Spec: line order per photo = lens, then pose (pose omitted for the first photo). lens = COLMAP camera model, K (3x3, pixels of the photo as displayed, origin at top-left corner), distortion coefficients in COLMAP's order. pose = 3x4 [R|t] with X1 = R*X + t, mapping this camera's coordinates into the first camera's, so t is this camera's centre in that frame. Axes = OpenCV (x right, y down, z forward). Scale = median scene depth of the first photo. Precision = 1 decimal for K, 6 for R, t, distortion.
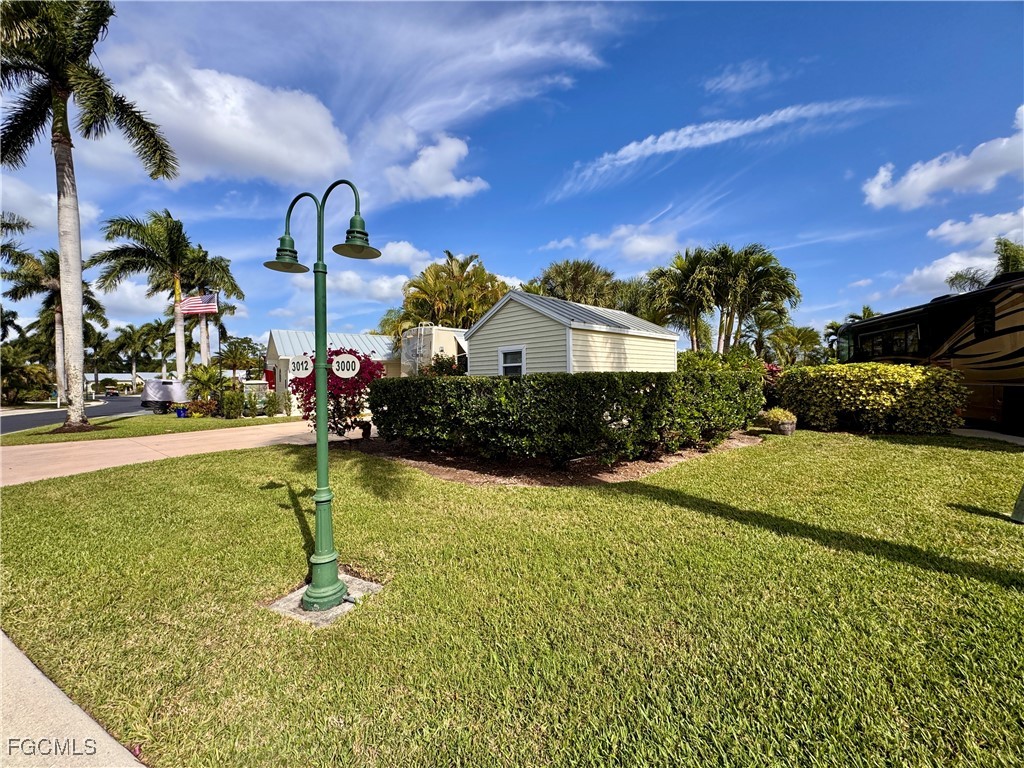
lens RADIAL K [[410.2, 0, 511.0], [0, 410.2, 385.0], [0, 0, 1]] dist [-0.001650, 0.000269]
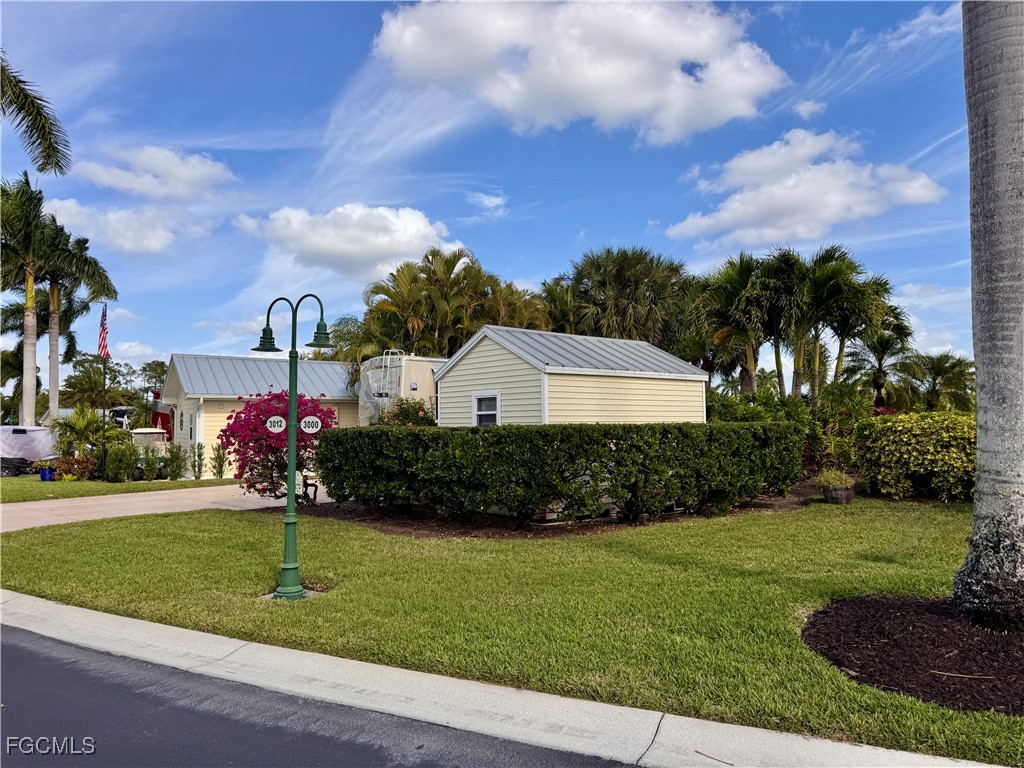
lens RADIAL K [[726.0, 0, 515.2], [0, 726.0, 386.4], [0, 0, 1]] dist [0.110610, -0.153391]
pose [[0.998418, 0.001657, -0.056204, 0.118631], [-0.005389, 0.997784, -0.066321, -0.003705], [0.055969, 0.066519, 0.996214, -0.398167]]
